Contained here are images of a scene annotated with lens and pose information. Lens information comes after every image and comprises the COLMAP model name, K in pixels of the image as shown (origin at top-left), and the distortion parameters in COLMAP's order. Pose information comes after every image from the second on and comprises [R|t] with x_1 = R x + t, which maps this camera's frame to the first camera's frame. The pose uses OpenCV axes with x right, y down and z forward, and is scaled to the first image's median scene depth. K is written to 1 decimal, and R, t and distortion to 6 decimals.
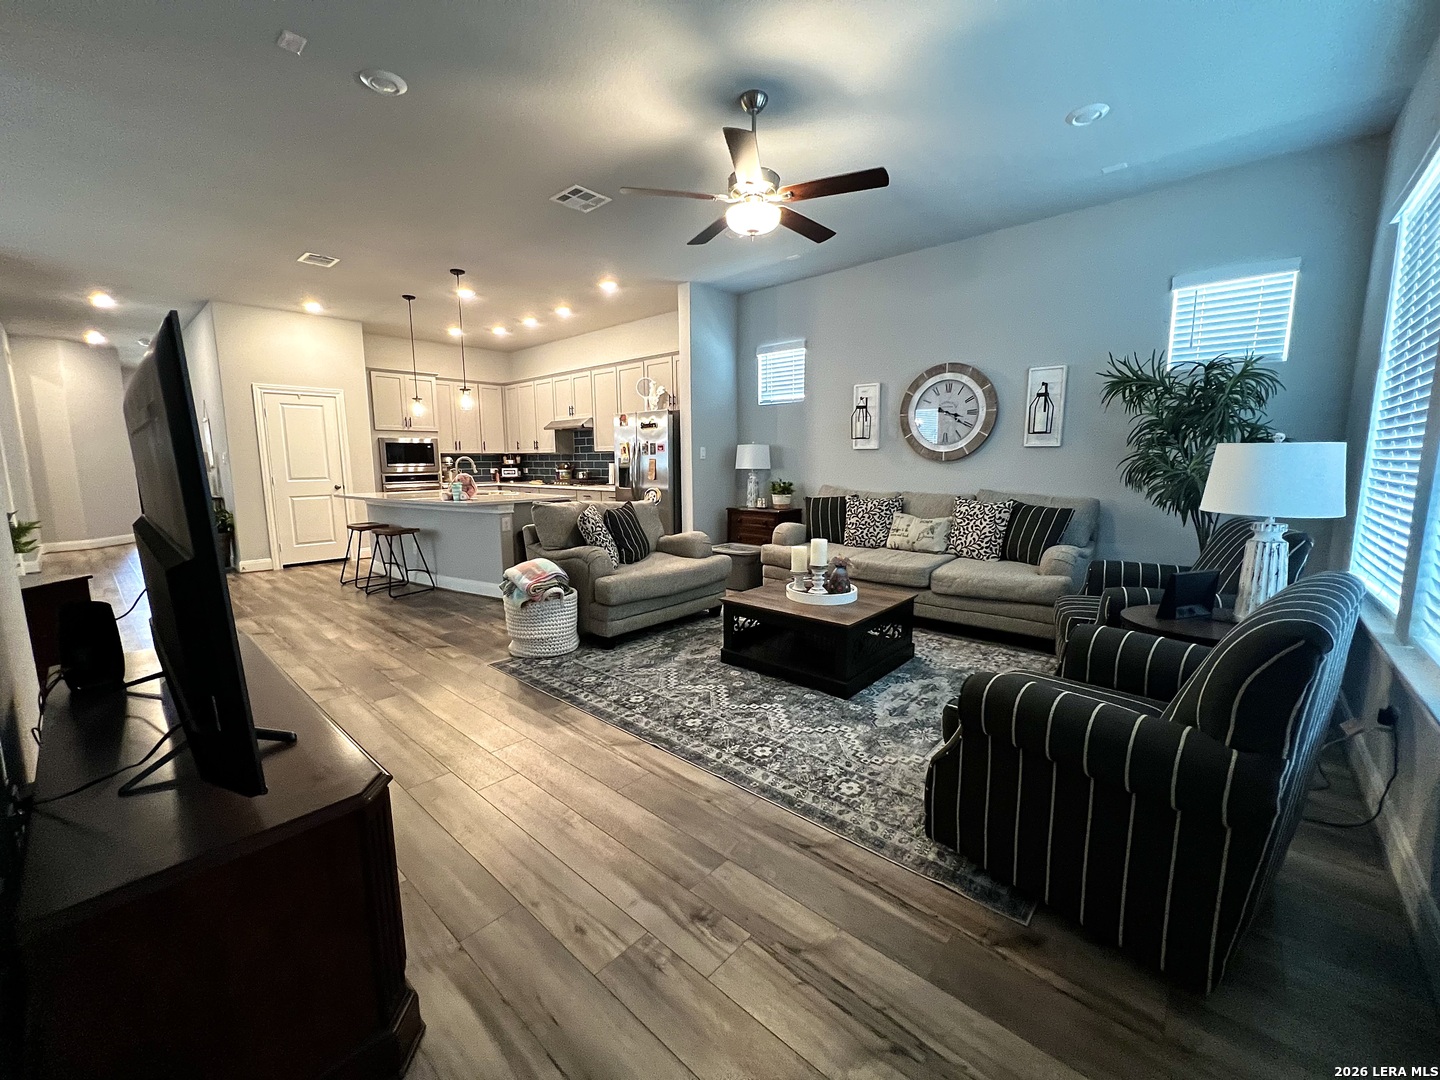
lens RADIAL K [[574.9, 0, 722.2], [0, 574.9, 540.9], [0, 0, 1]] dist [-0.007573, 0.002449]
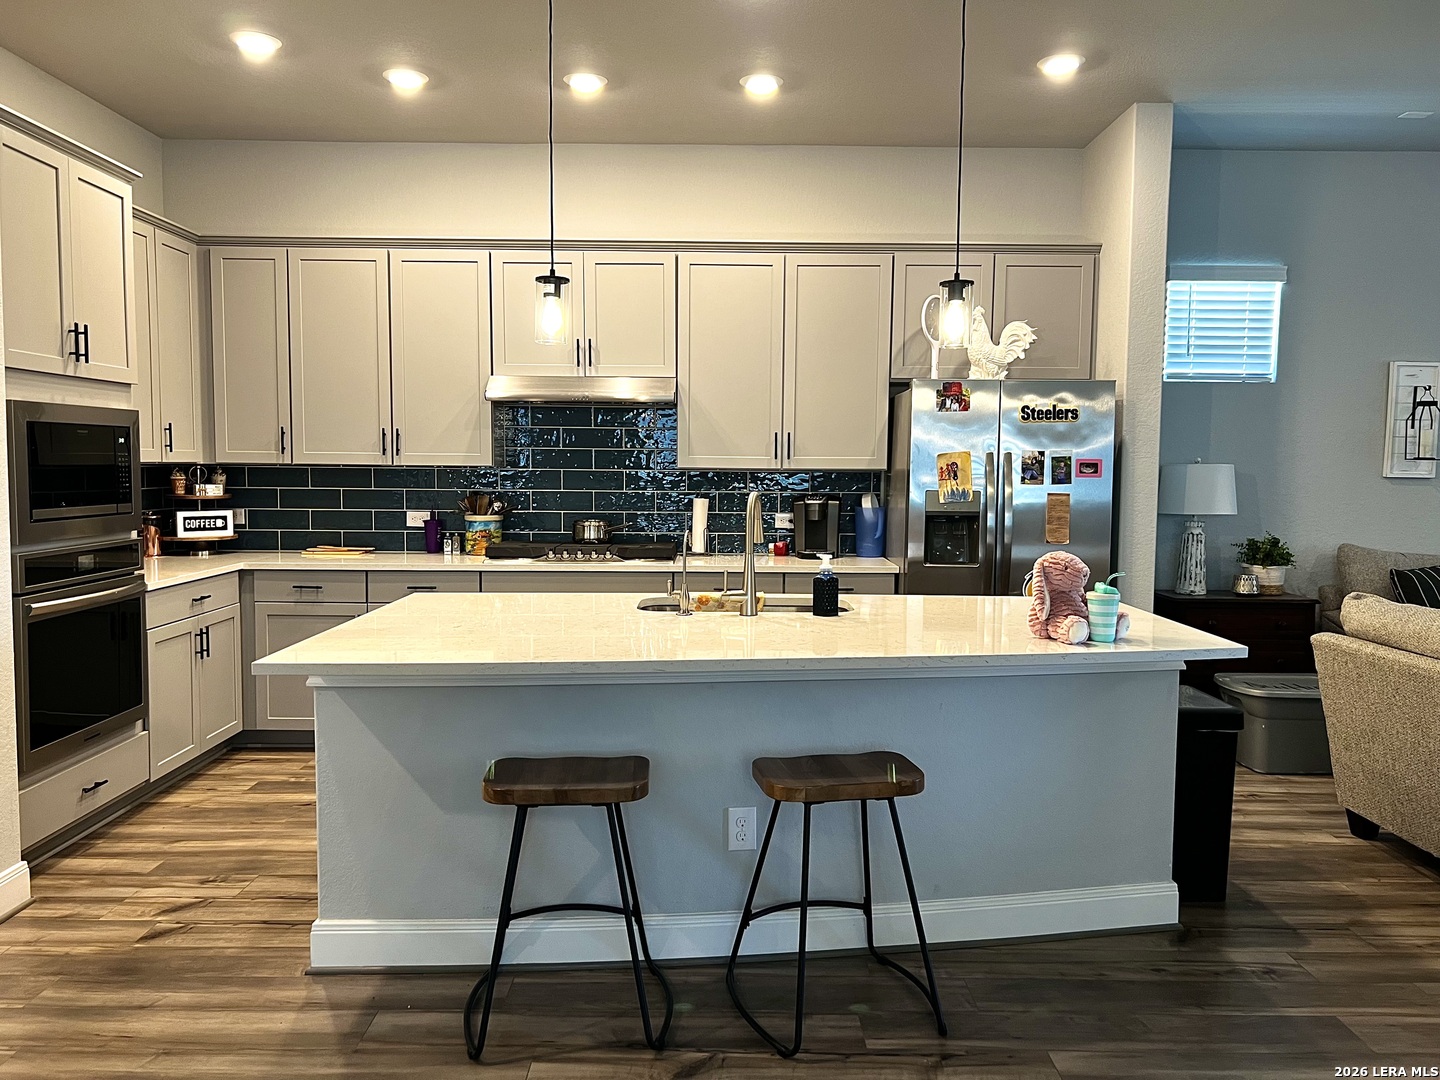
lens RADIAL K [[1079.1, 0, 725.2], [0, 1079.1, 537.0], [0, 0, 1]] dist [0.029047, -0.015196]
pose [[0.745880, -0.030888, 0.665364, -0.829254], [0.081638, 0.995632, -0.045297, -0.095855], [-0.661059, 0.088105, 0.745143, 0.578555]]
